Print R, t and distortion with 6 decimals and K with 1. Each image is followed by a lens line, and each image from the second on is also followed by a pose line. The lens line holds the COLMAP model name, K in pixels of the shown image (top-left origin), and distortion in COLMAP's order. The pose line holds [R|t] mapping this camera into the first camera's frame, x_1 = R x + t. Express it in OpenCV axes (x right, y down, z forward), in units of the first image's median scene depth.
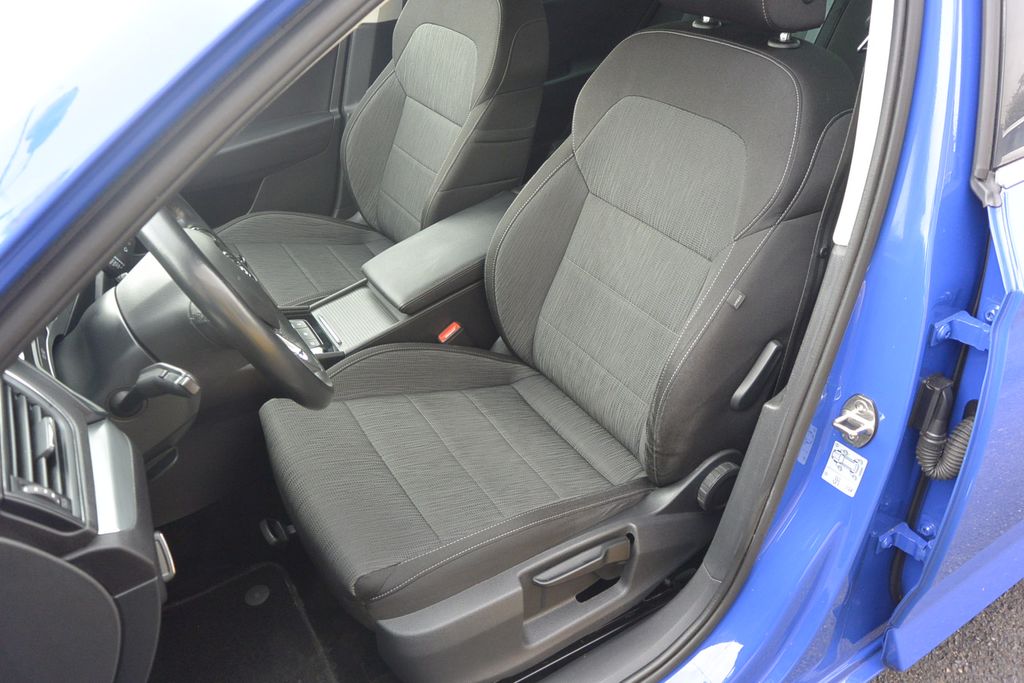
lens RADIAL K [[783.0, 0, 506.6], [0, 783.0, 336.8], [0, 0, 1]] dist [-0.002757, 0.010712]
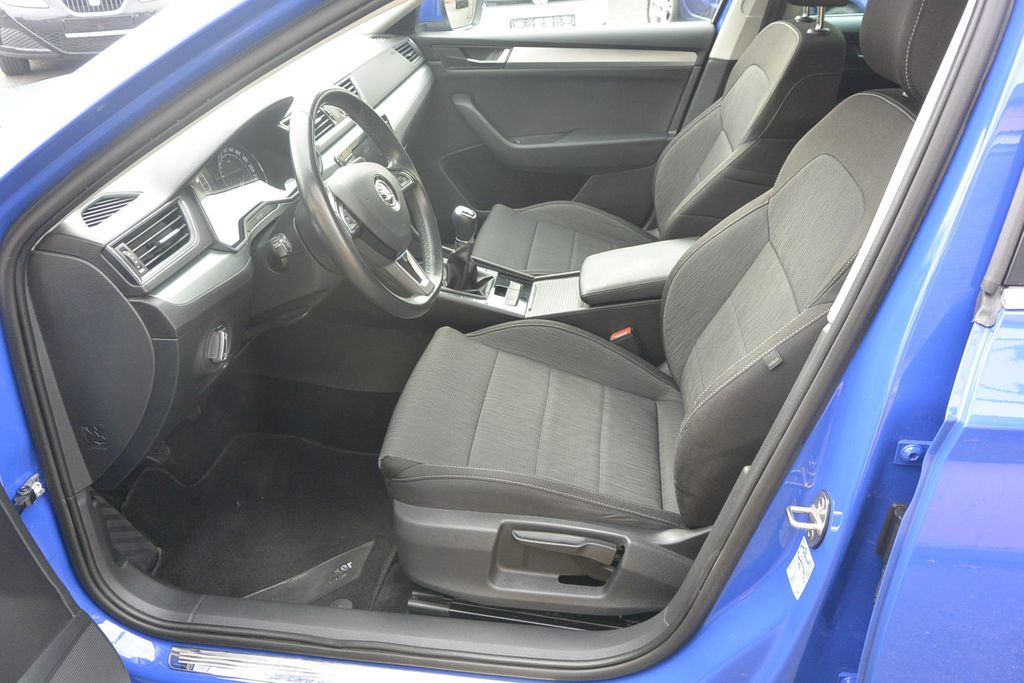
lens RADIAL K [[783.0, 0, 506.6], [0, 783.0, 336.8], [0, 0, 1]] dist [-0.002757, 0.010712]
pose [[0.780002, 0.329954, -0.531720, 0.495922], [-0.353465, 0.933473, 0.060746, -0.016156], [0.516390, 0.140563, 0.844739, 0.004094]]
